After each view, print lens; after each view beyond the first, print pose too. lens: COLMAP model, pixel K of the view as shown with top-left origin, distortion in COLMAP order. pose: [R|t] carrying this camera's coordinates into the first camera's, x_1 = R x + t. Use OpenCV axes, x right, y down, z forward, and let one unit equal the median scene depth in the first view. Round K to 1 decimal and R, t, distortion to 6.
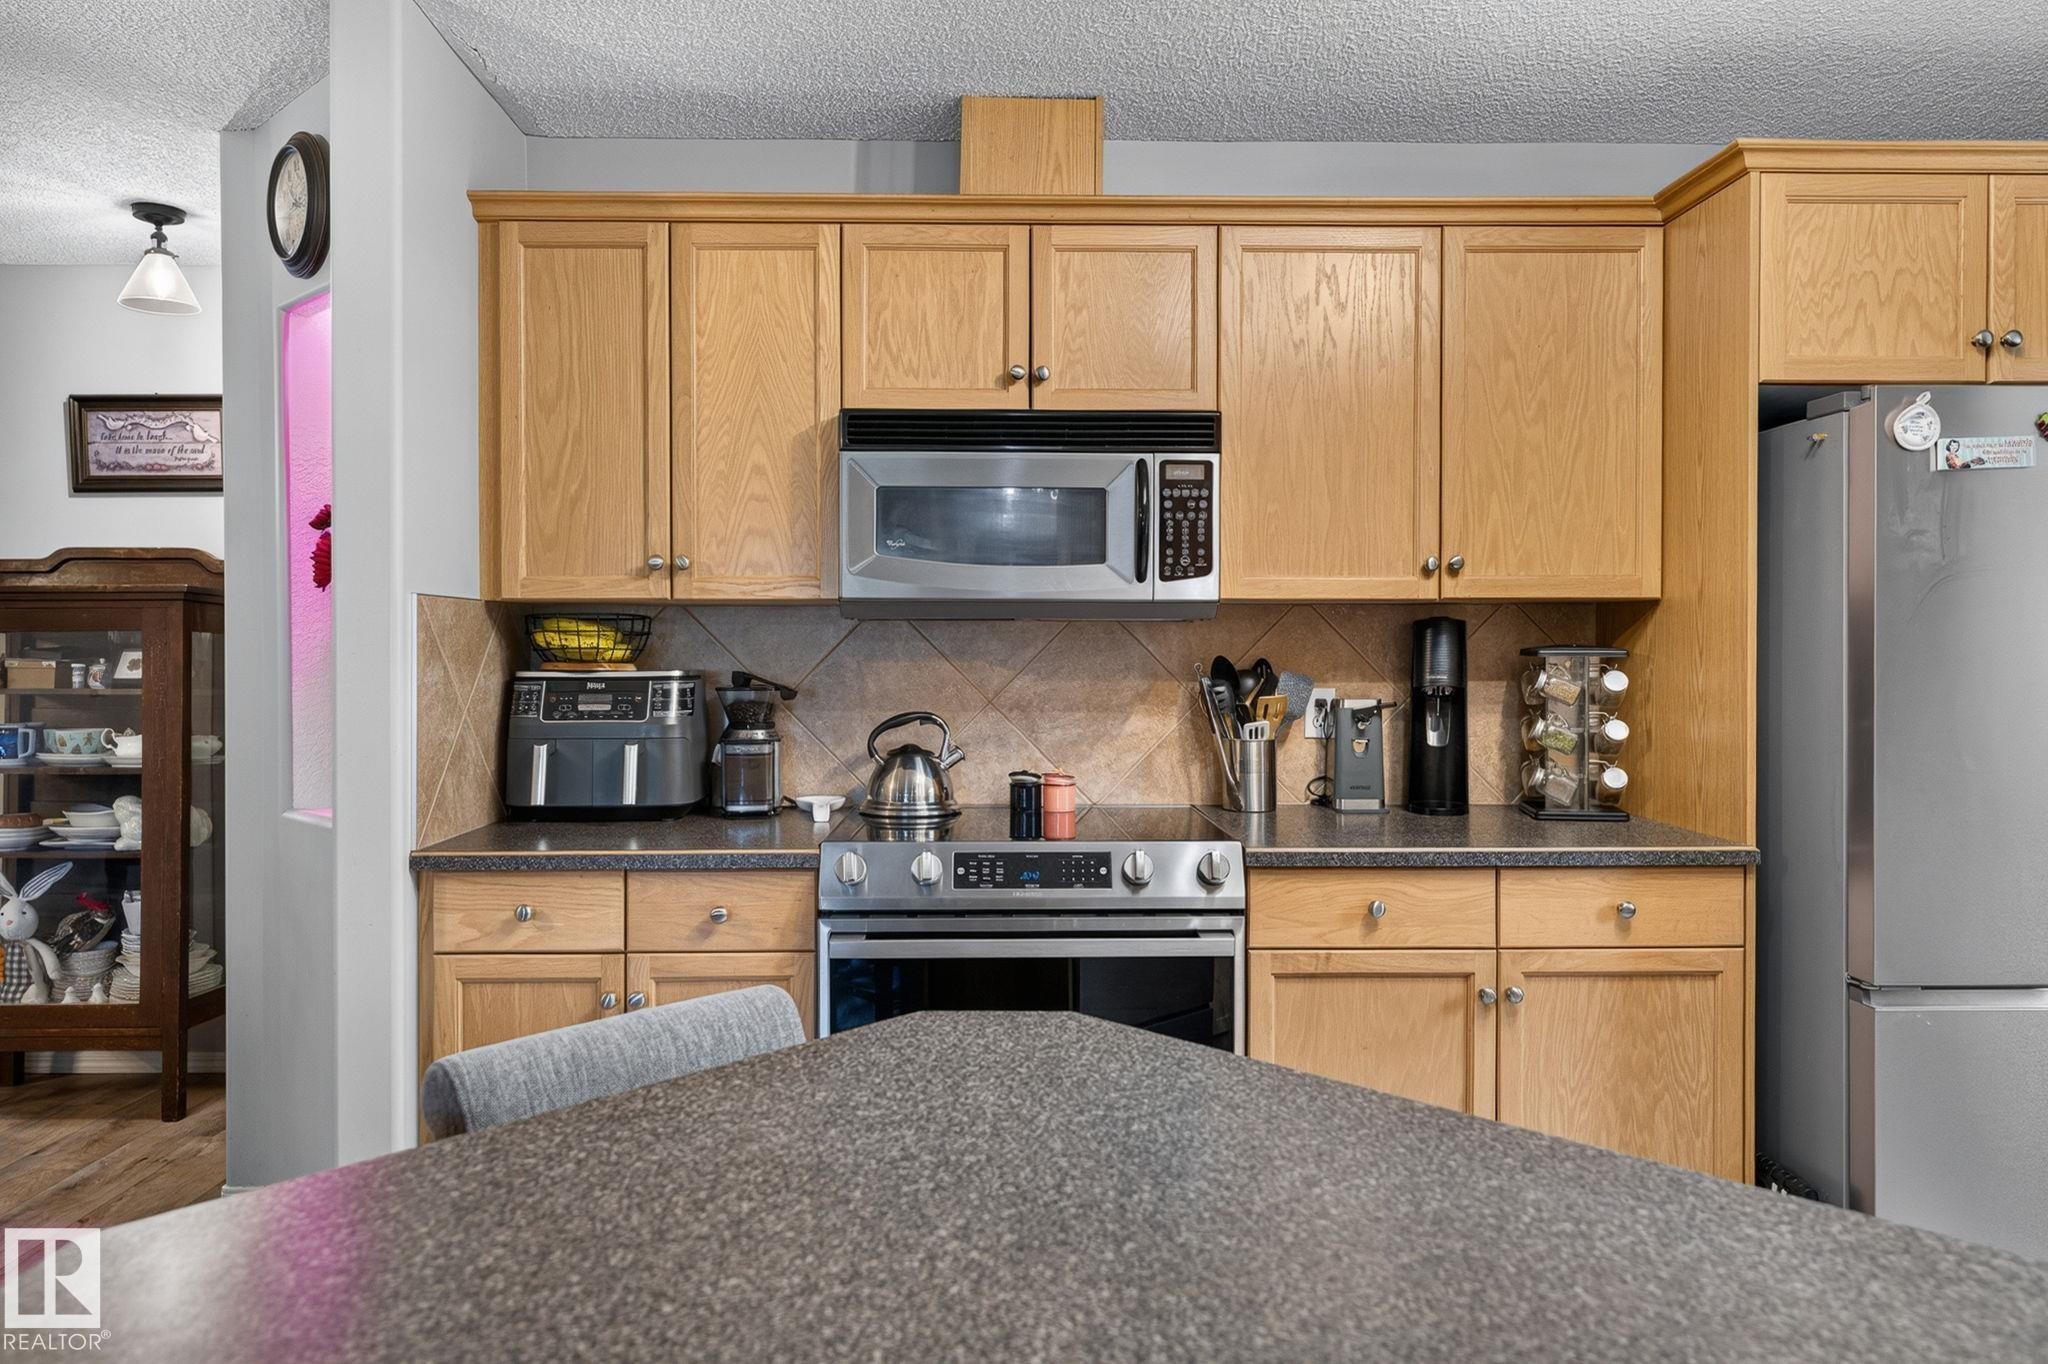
lens RADIAL K [[1344.3, 0, 1006.5], [0, 1344.3, 653.3], [0, 0, 1]] dist [0.010063, -0.012439]
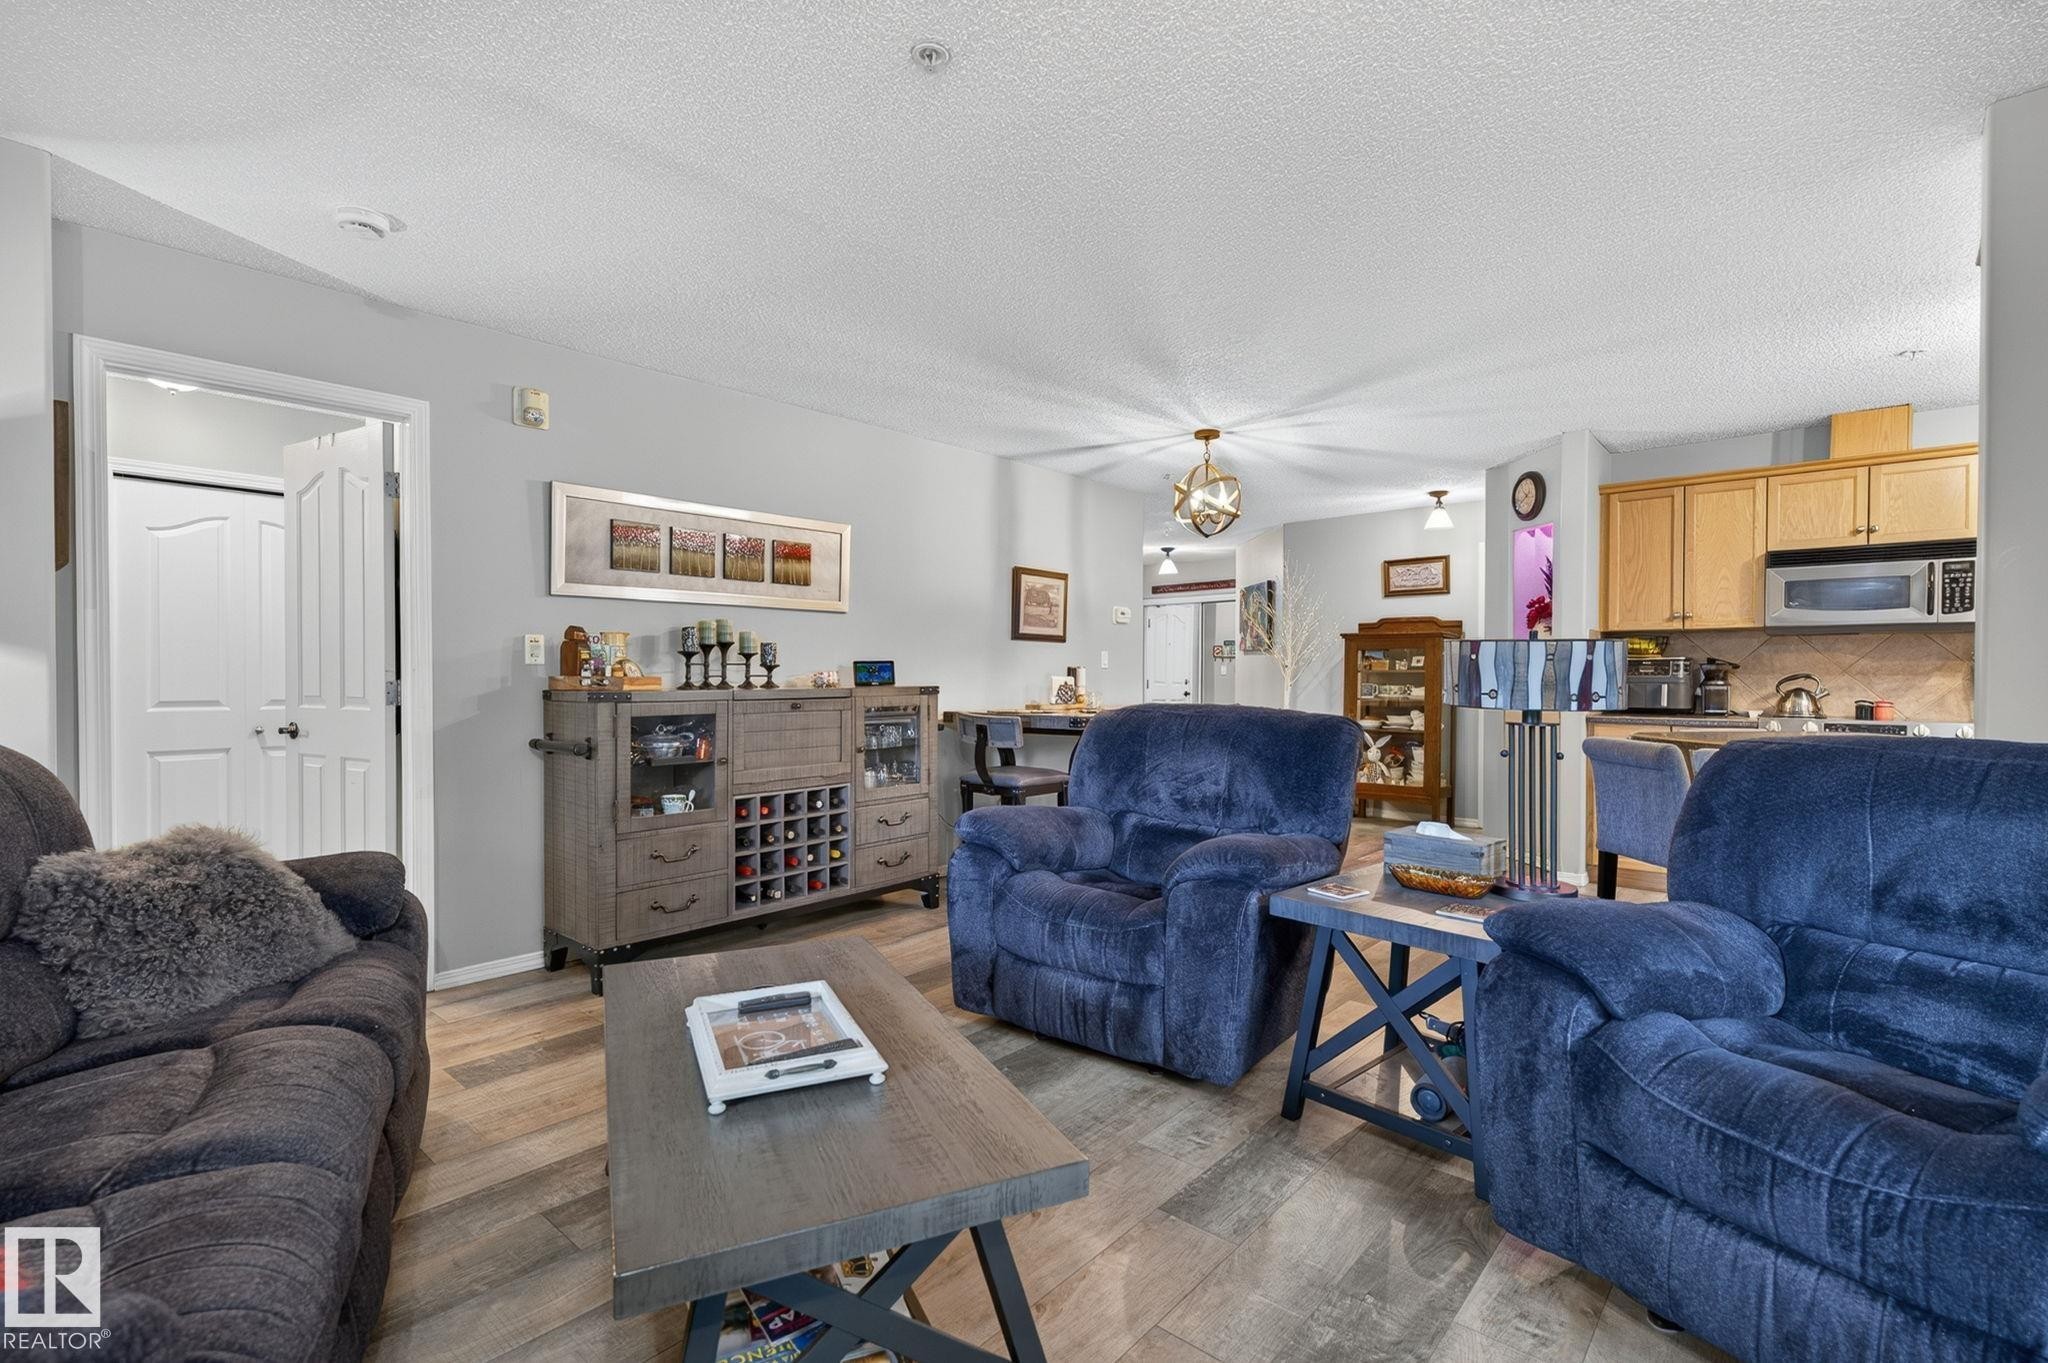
lens RADIAL K [[930.4, 0, 1018.3], [0, 930.4, 689.5], [0, 0, 1]] dist [-0.001996, -0.001694]
pose [[0.731232, 0.011702, -0.682028, 0.040926], [-0.003849, 0.999908, 0.013029, 0.058949], [0.682118, -0.006902, 0.731210, -1.213327]]
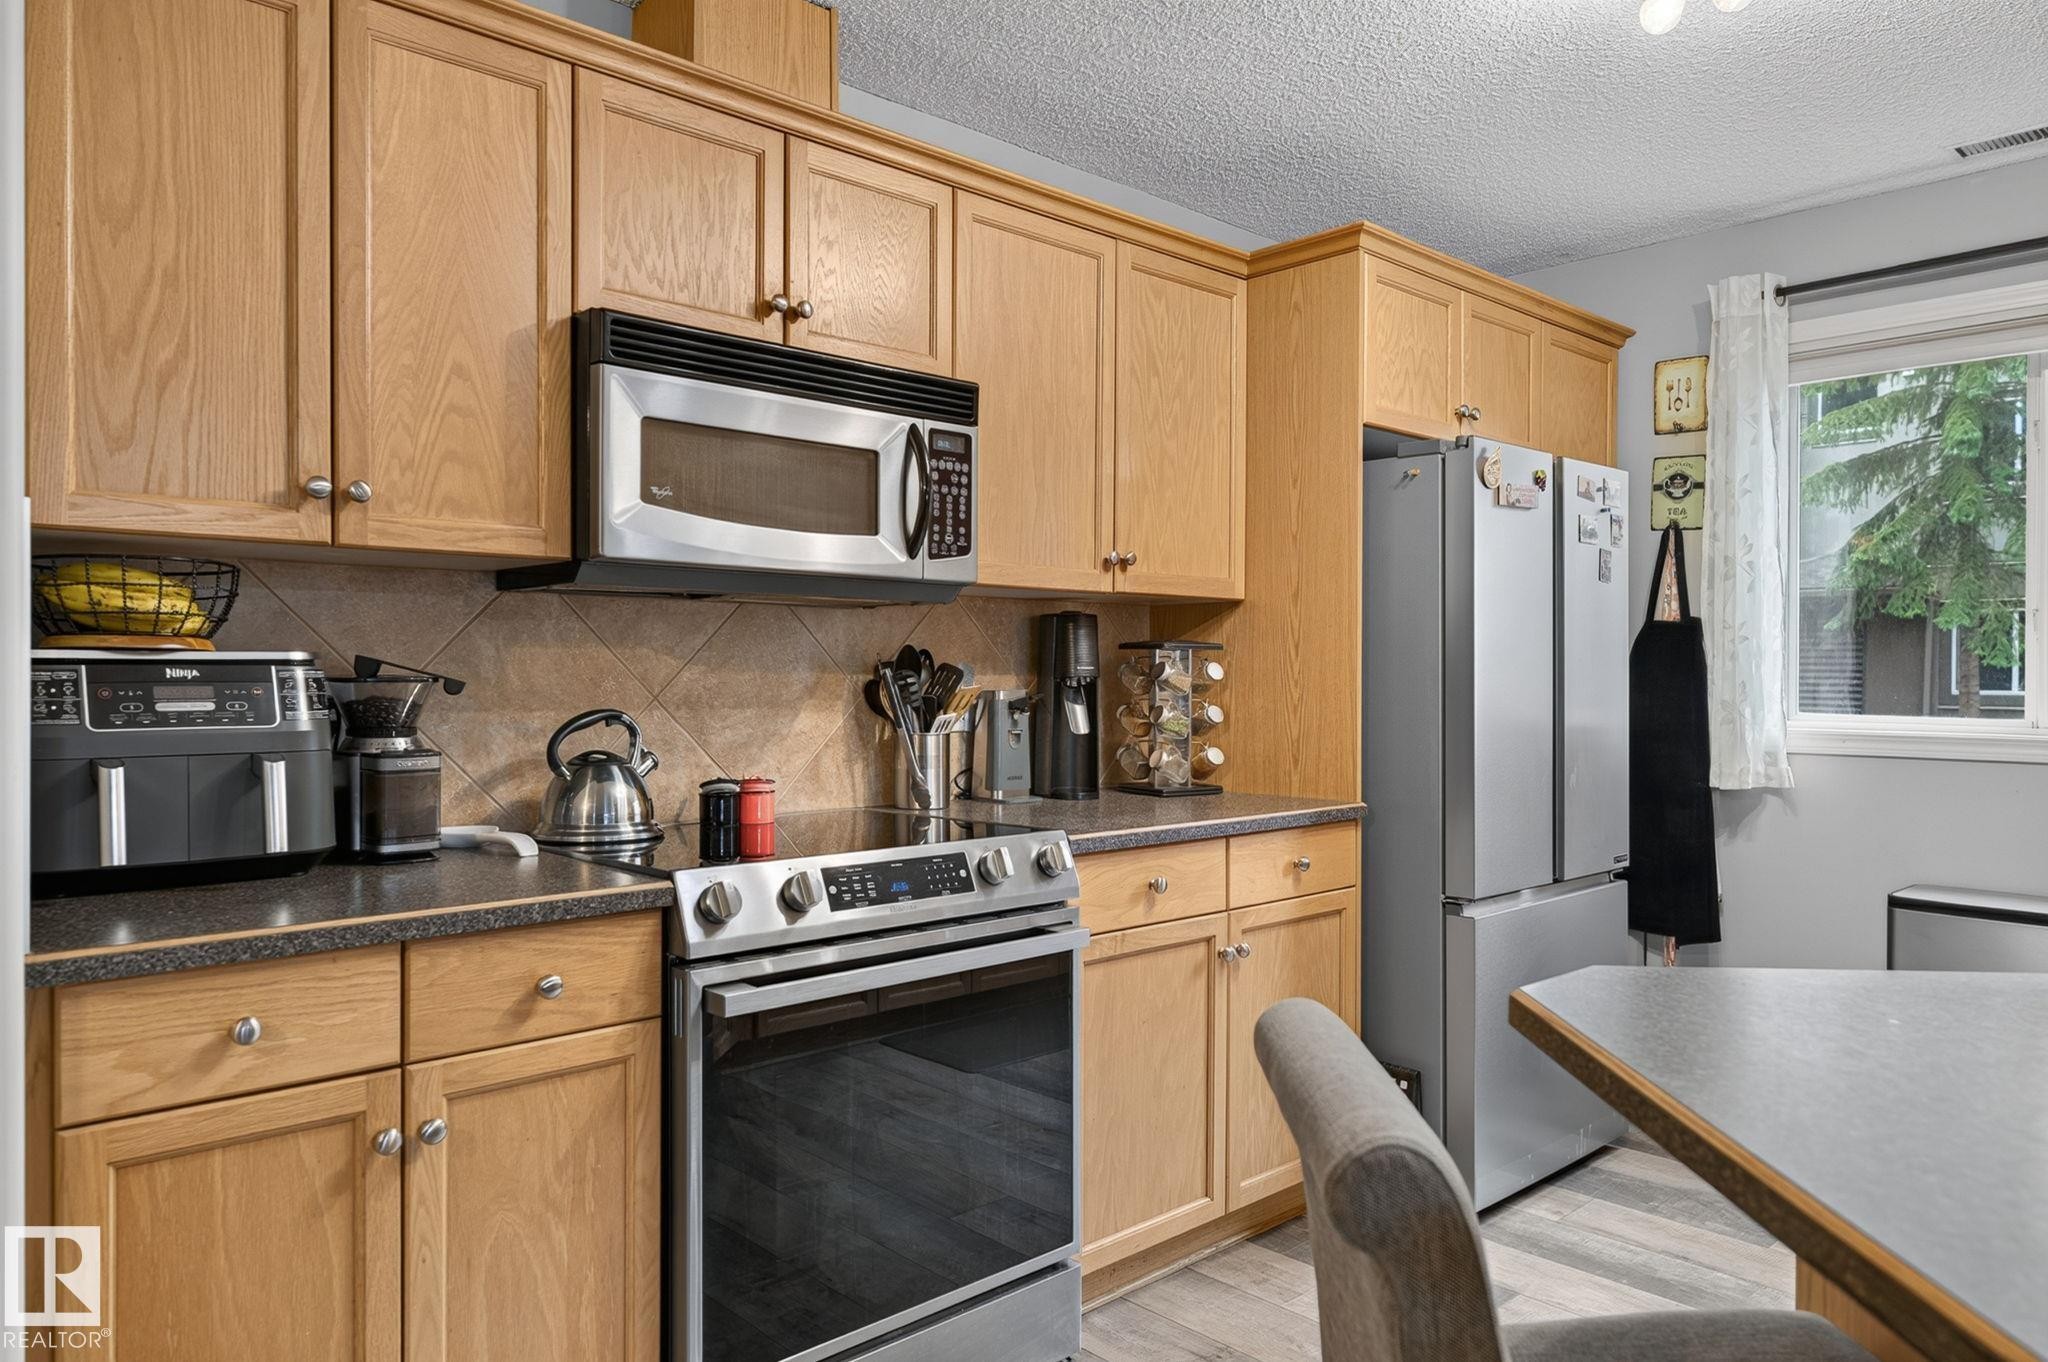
lens RADIAL K [[1344.3, 0, 1027.4], [0, 1344.3, 677.4], [0, 0, 1]] dist [0.010063, -0.012439]
pose [[0.747131, 0.000112, 0.664677, -0.435940], [0.001081, 0.999998, -0.001384, 0.028083], [-0.664676, 0.001753, 0.747130, 0.262187]]
